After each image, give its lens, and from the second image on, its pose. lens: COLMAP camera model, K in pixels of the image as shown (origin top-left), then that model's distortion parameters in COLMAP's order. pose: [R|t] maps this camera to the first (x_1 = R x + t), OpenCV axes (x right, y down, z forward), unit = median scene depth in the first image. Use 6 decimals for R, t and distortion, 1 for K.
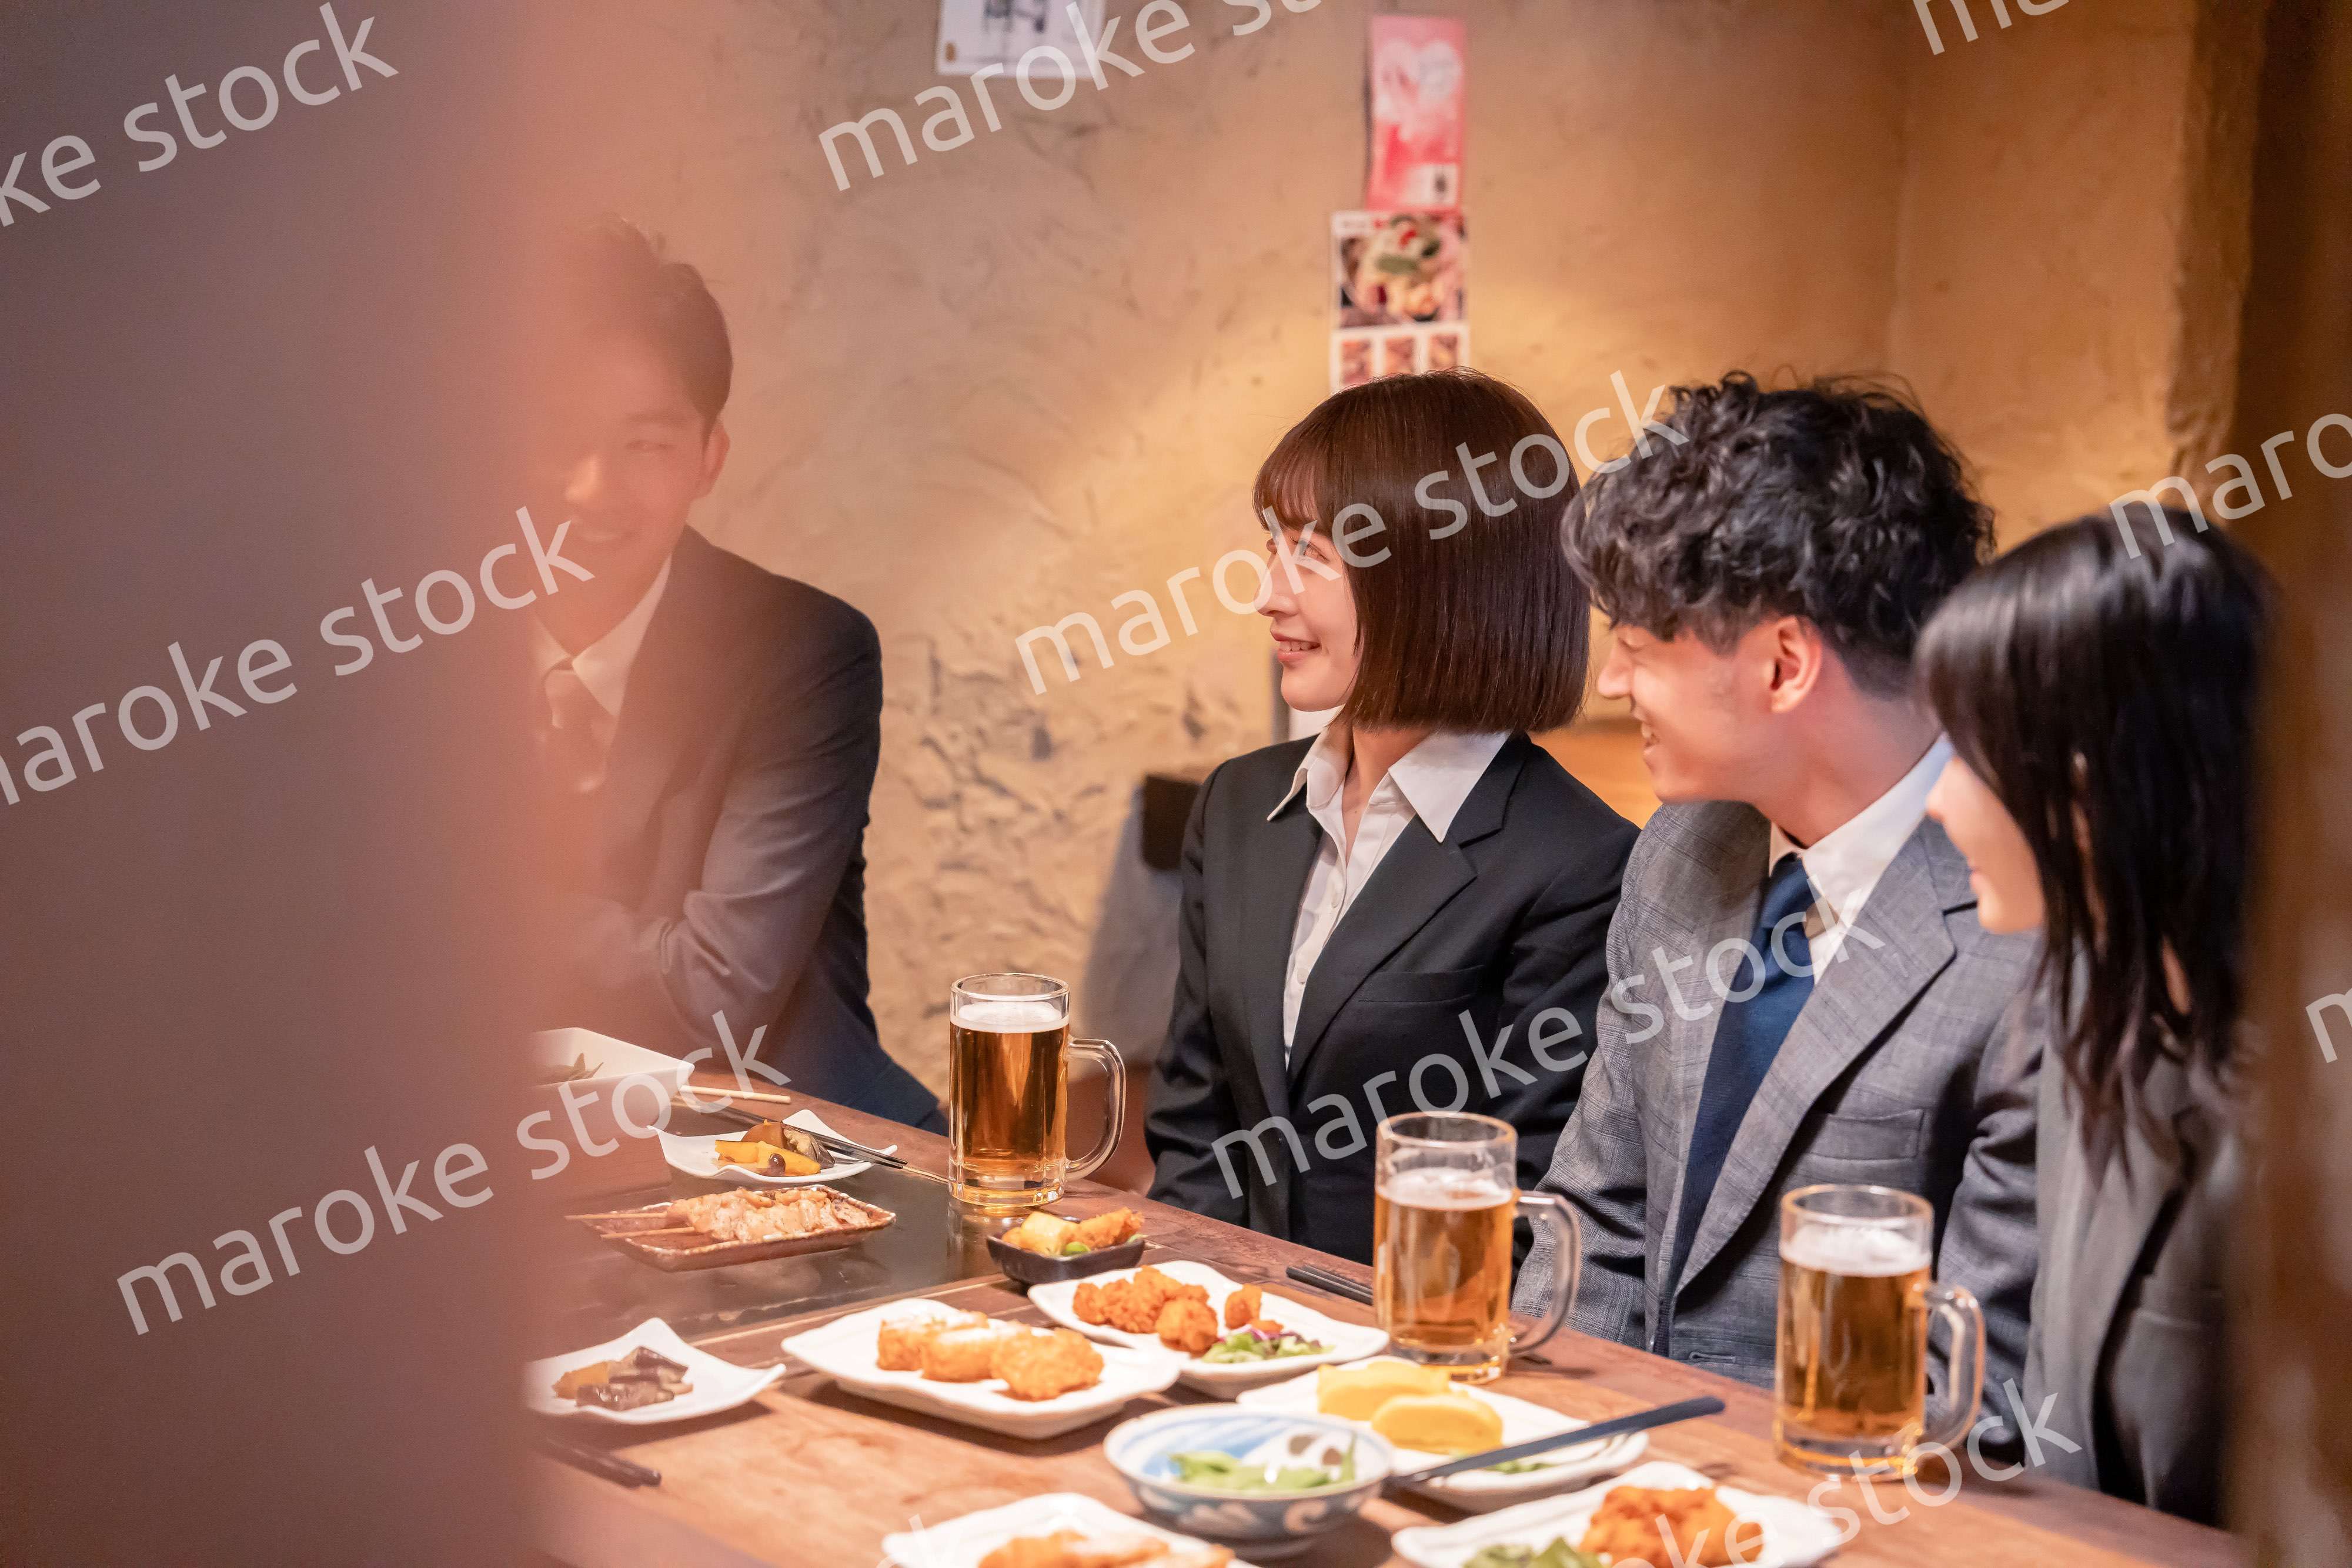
lens RADIAL K [[4477.3, 0, 1156.7], [0, 4477.3, 786.7], [0, 0, 1]] dist [0.293325, 0.000000]
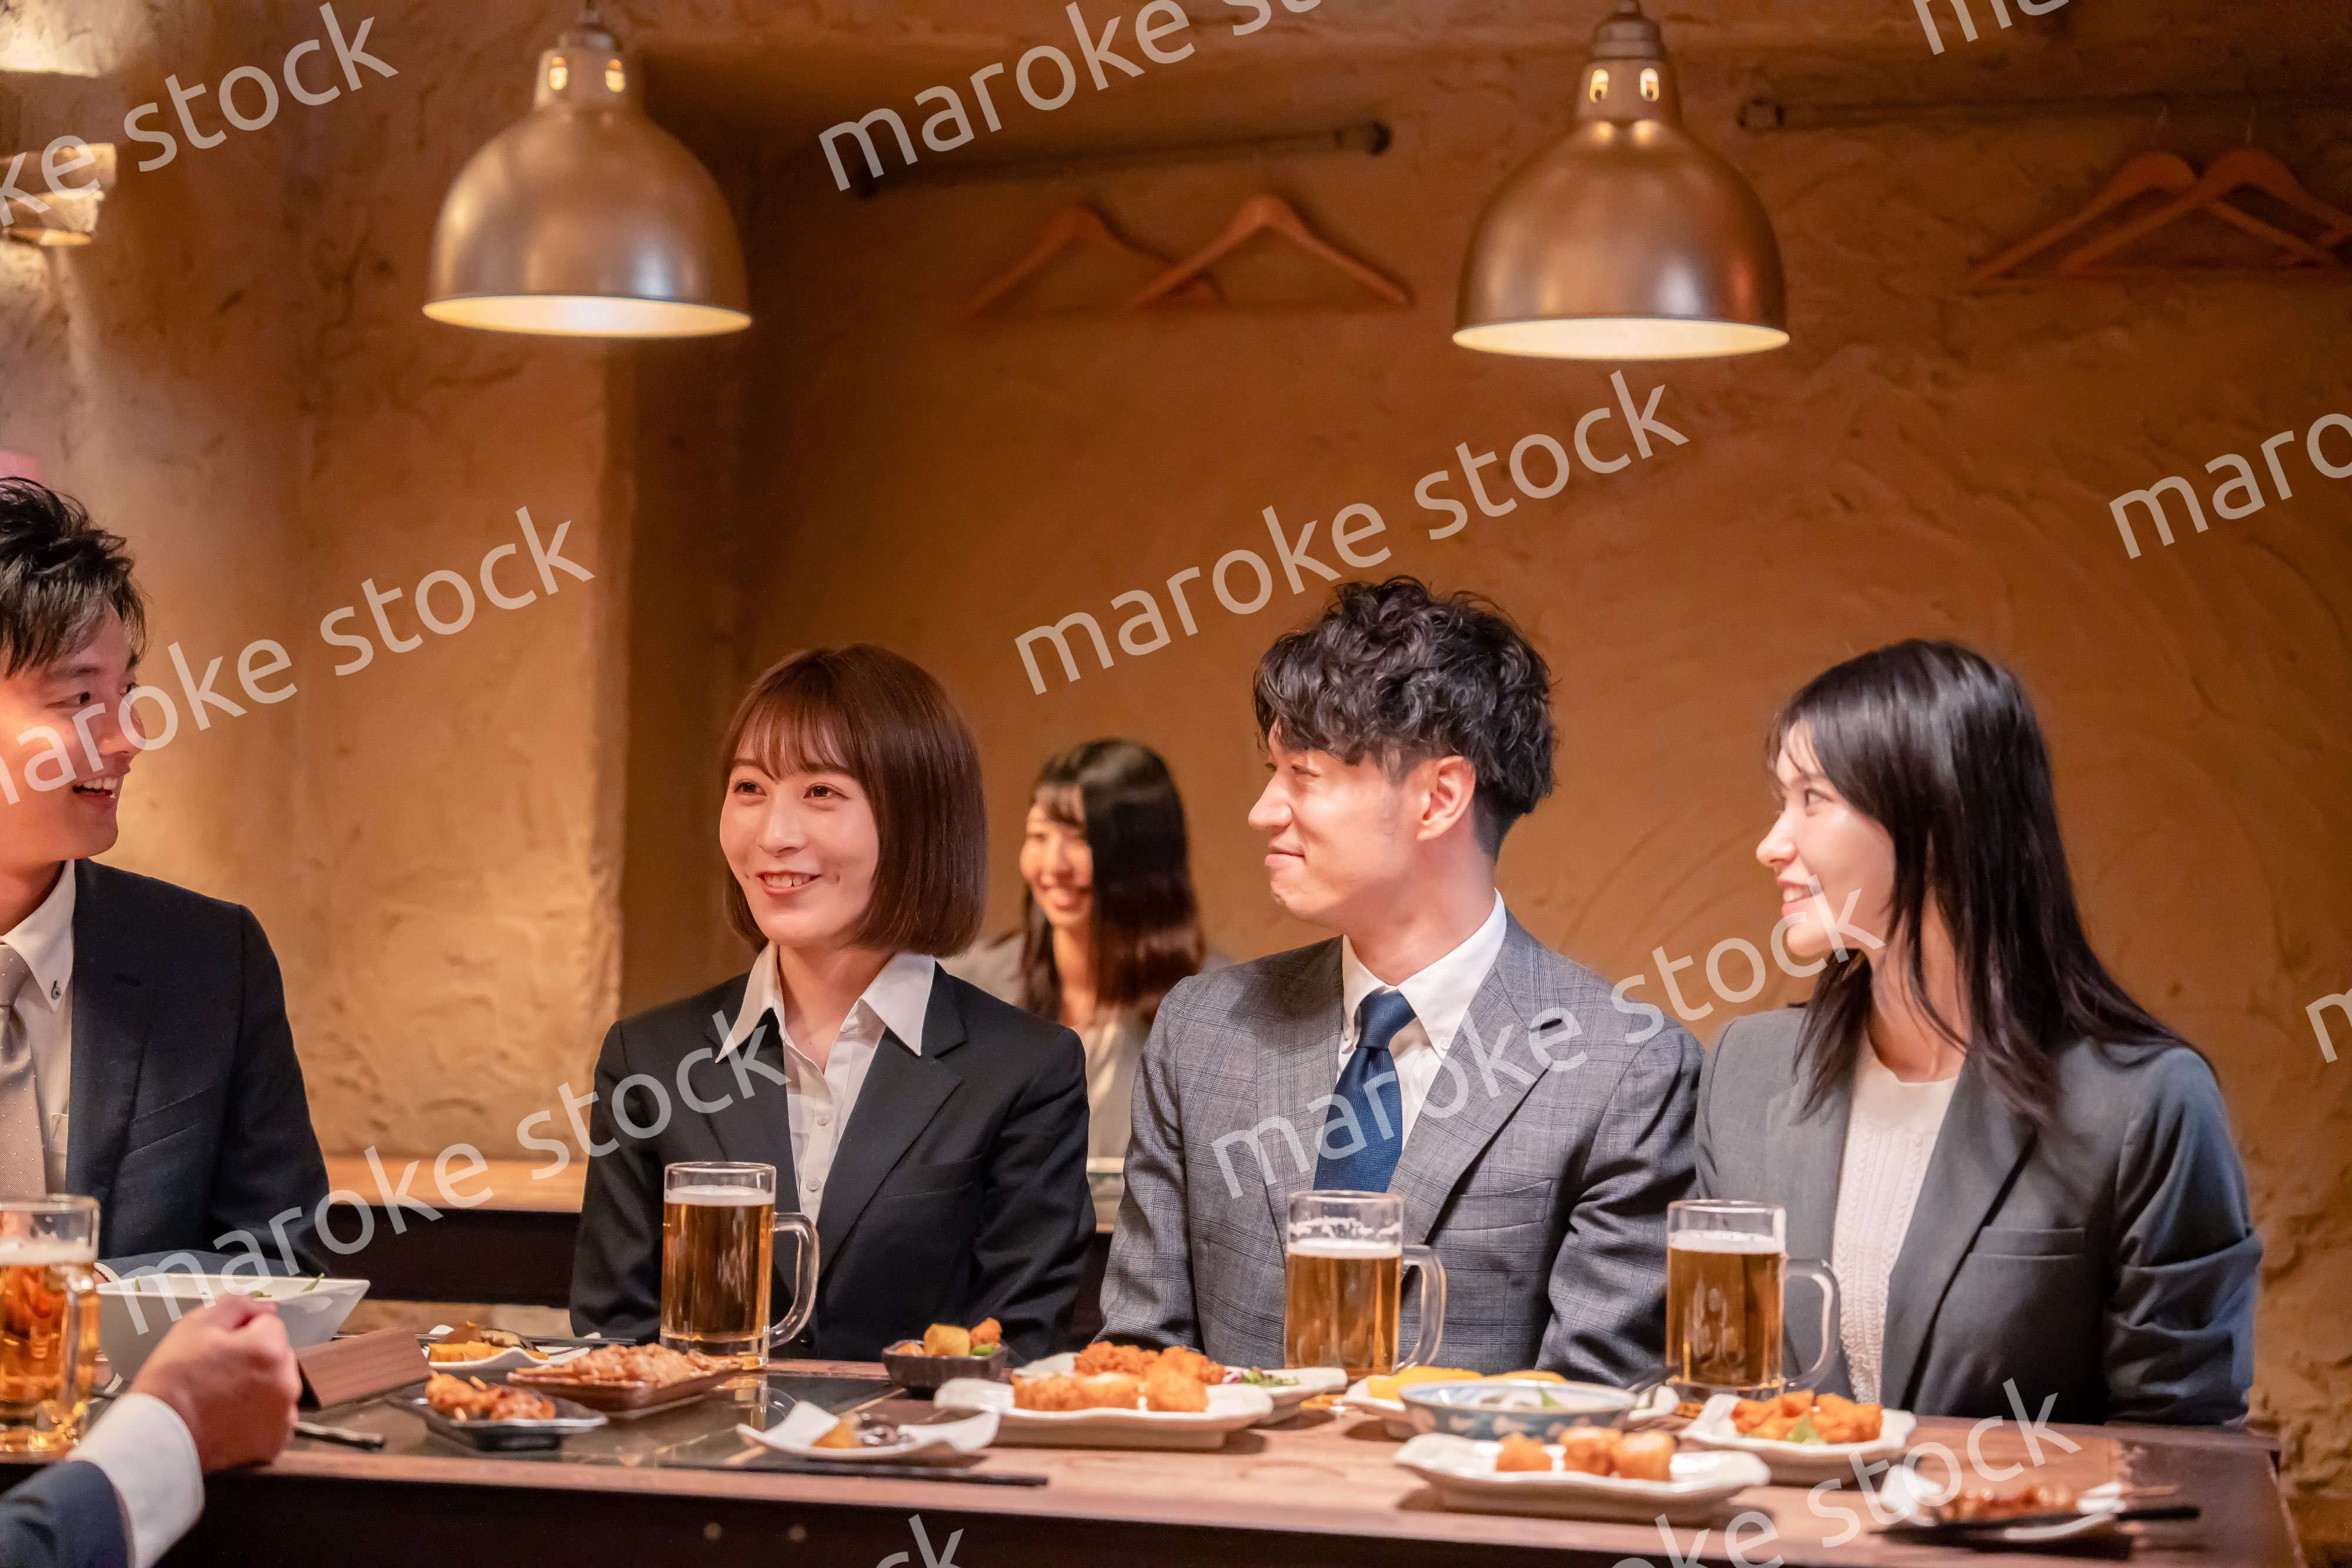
lens RADIAL K [[4477.3, 0, 1189.0], [0, 4477.3, 808.3], [0, 0, 1]] dist [0.293325, 0.000000]
pose [[0.793208, 0.011958, 0.608834, -0.628725], [0.082058, 0.988589, -0.126324, 0.109190], [-0.603397, 0.150161, 0.783176, 0.063062]]
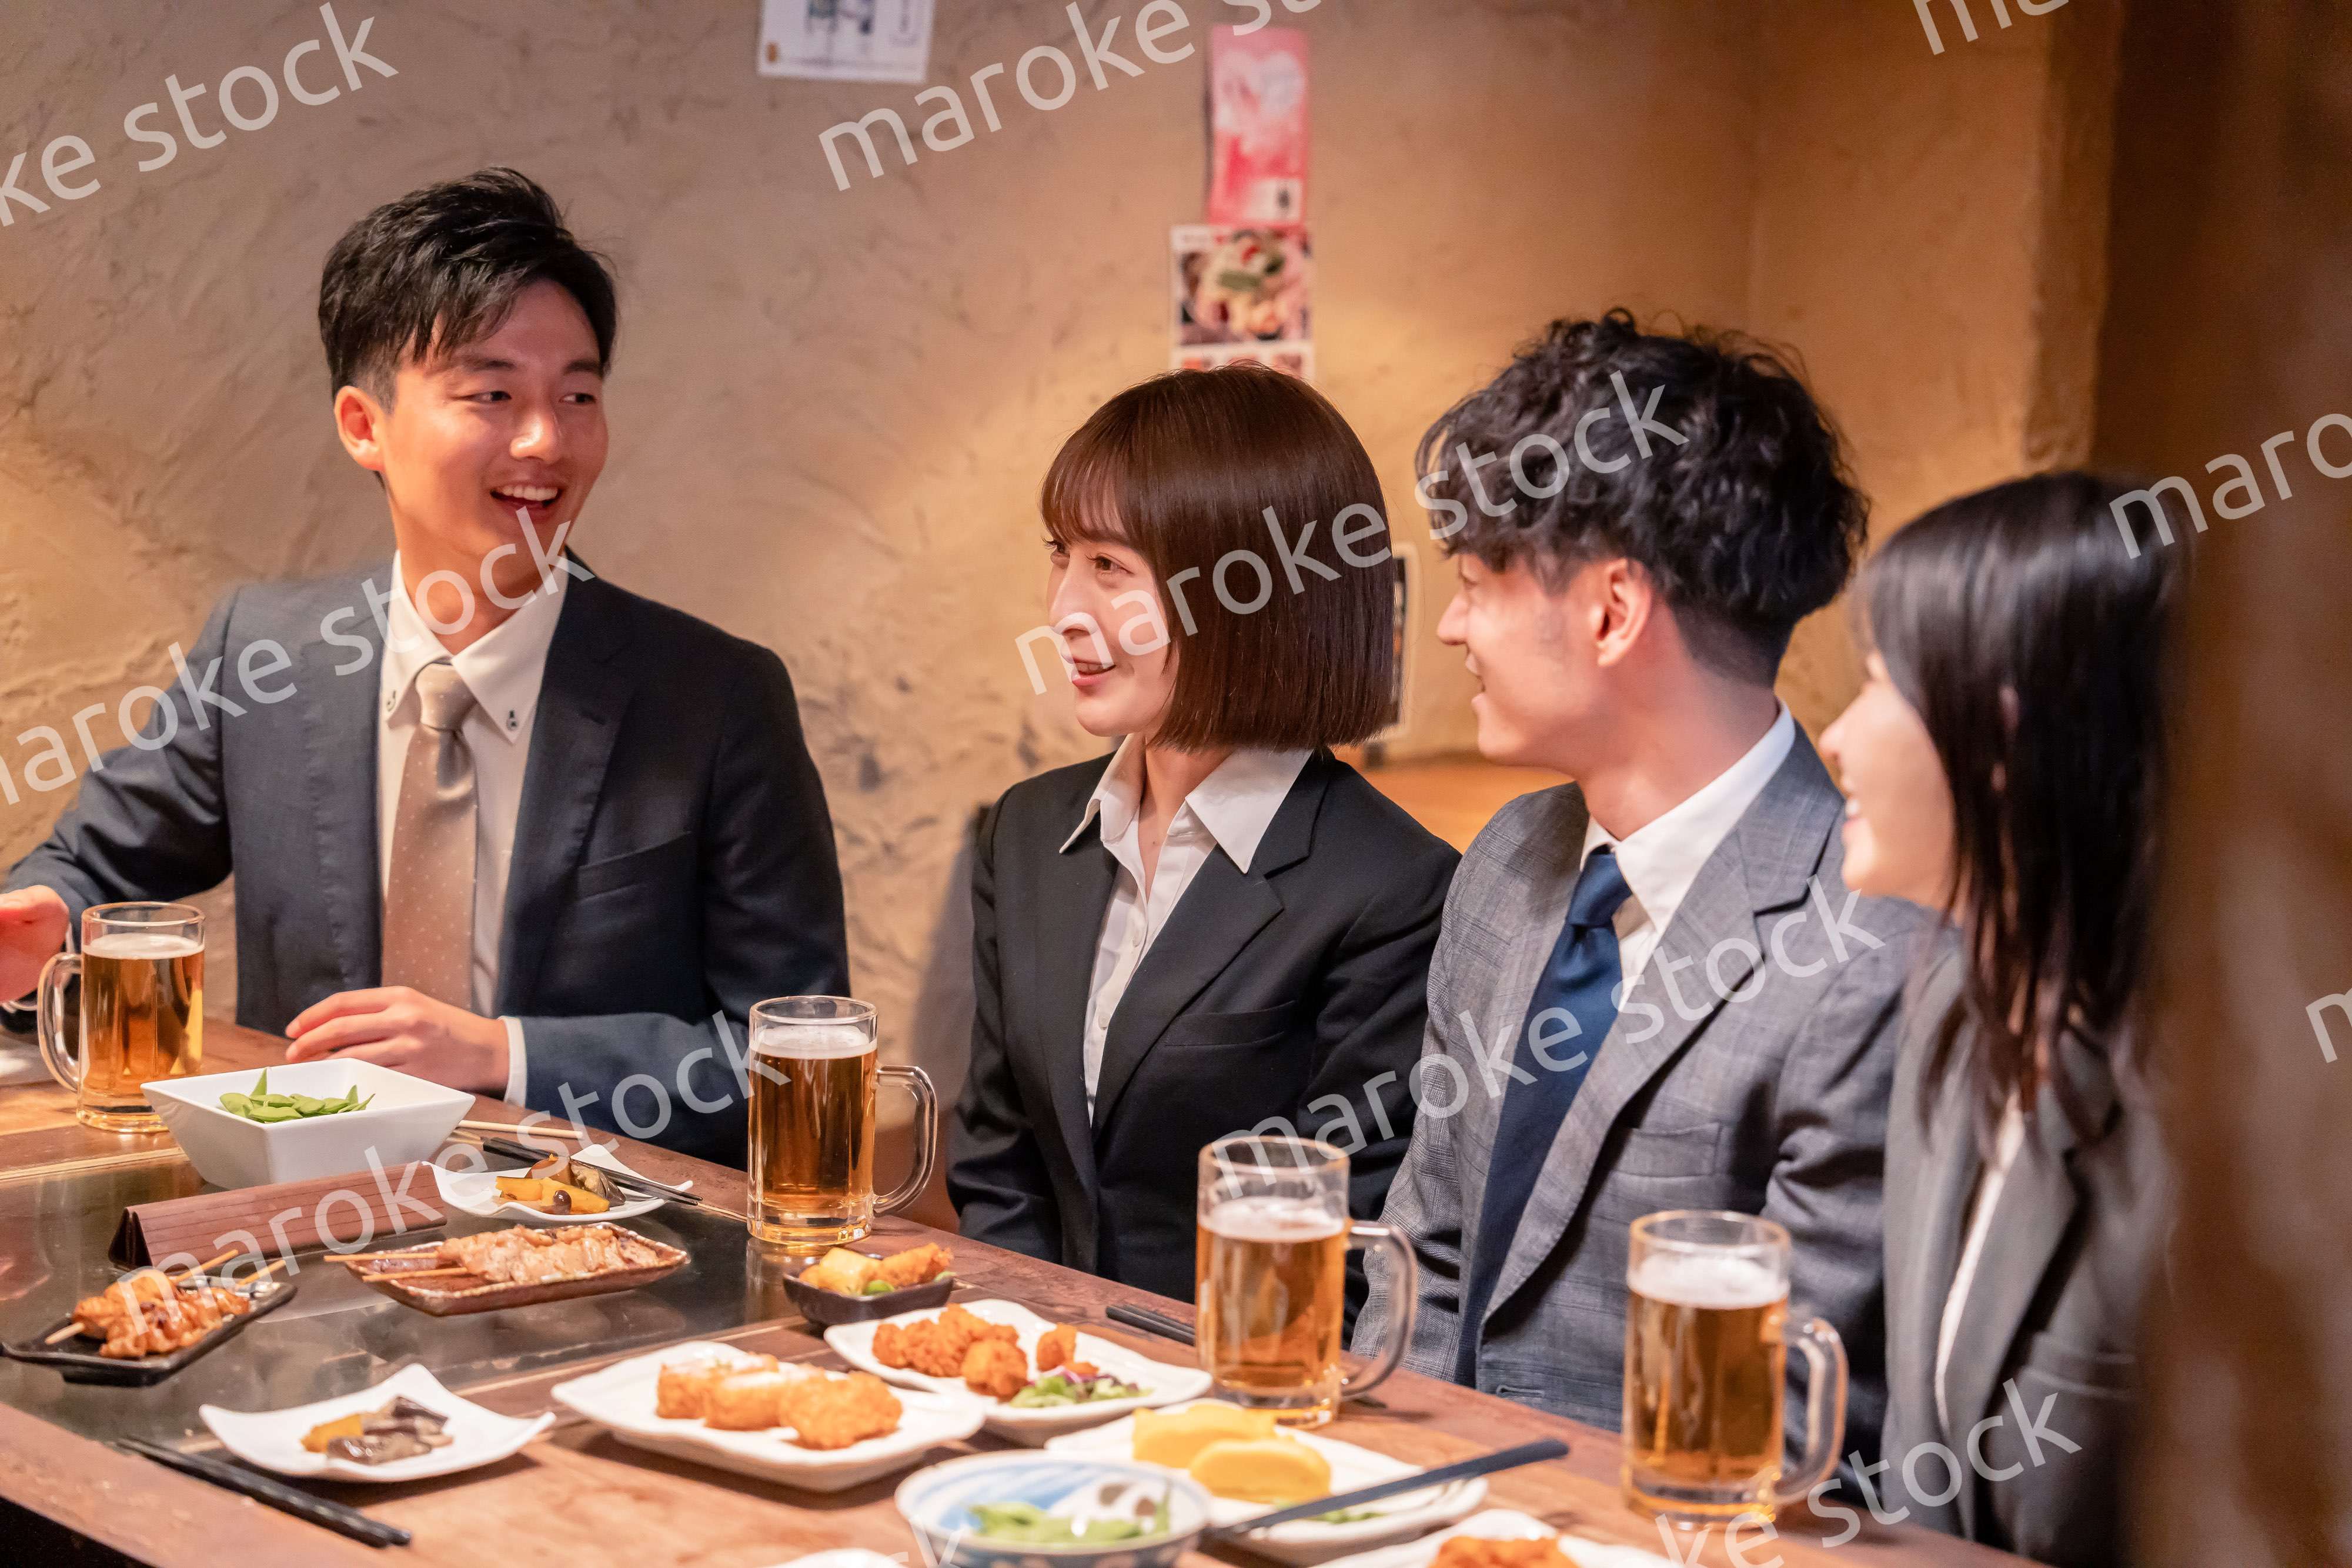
lens RADIAL K [[4477.3, 0, 1161.4], [0, 4477.3, 773.3], [0, 0, 1]] dist [0.293325, 0.000000]
pose [[0.999492, 0.000255, 0.031875, 0.010213], [0.000296, 0.999850, -0.017303, 0.011737], [-0.031875, 0.017303, 0.999342, 0.060832]]
